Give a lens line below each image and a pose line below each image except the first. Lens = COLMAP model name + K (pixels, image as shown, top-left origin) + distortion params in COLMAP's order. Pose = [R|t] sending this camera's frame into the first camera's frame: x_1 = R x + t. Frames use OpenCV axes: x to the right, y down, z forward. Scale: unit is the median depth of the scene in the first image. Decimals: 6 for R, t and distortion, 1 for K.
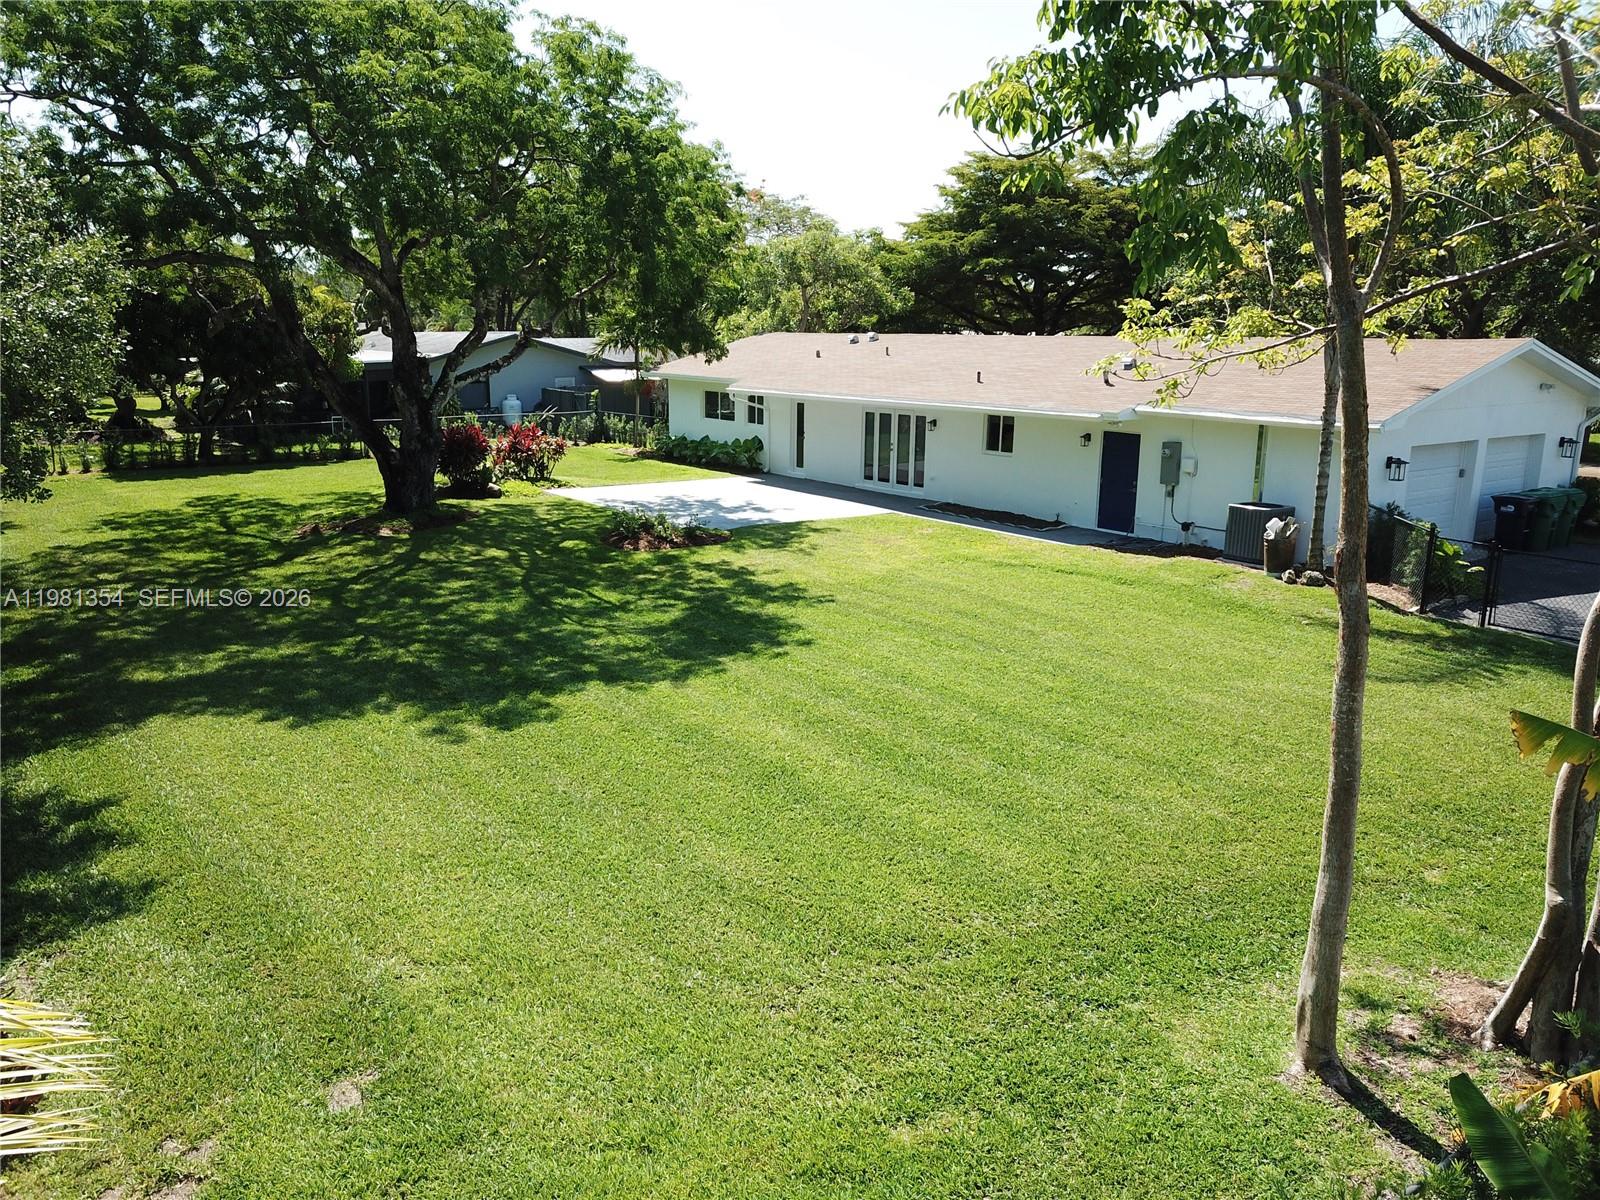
lens RADIAL K [[1237.8, 0, 790.0], [0, 1237.8, 616.7], [0, 0, 1]] dist [-0.008637, -0.003121]
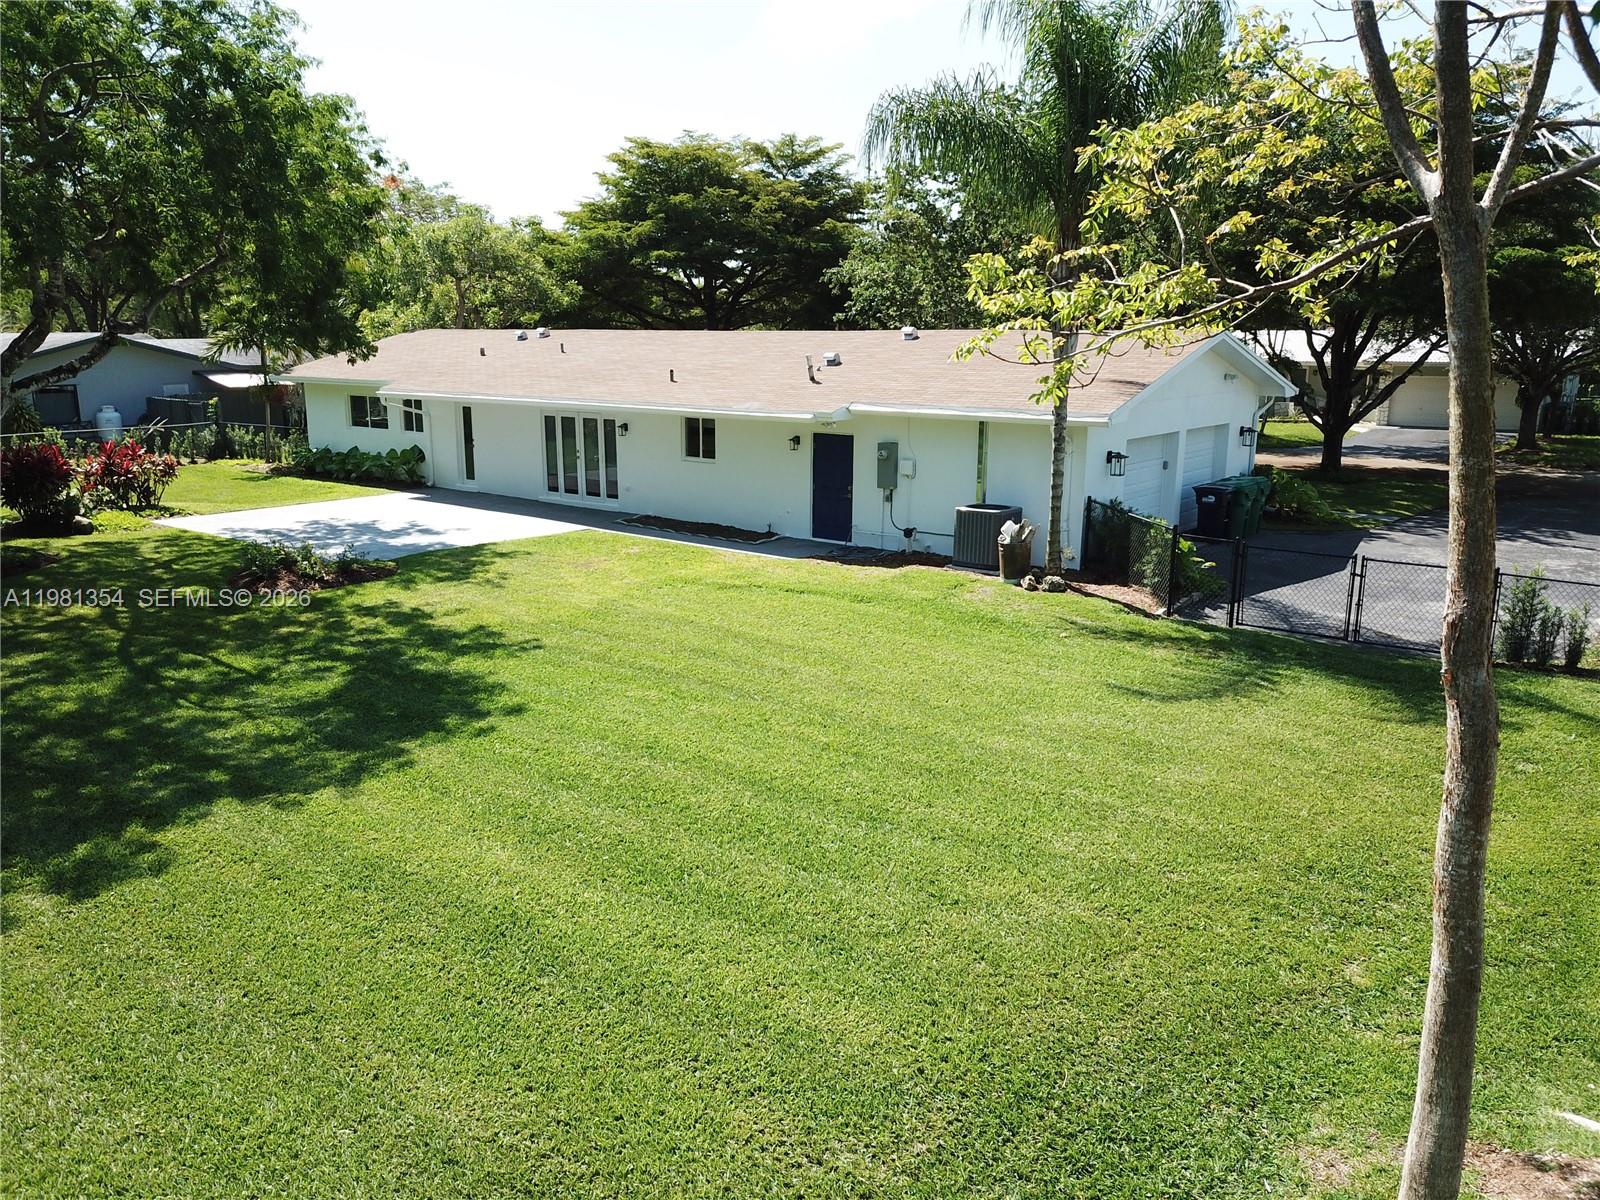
lens RADIAL K [[1237.8, 0, 811.6], [0, 1237.8, 625.6], [0, 0, 1]] dist [-0.008637, -0.003121]
pose [[0.959083, -0.067396, 0.274985, -0.015234], [0.065808, 0.997719, 0.015009, -0.026590], [-0.275369, 0.003701, 0.961331, 0.153860]]
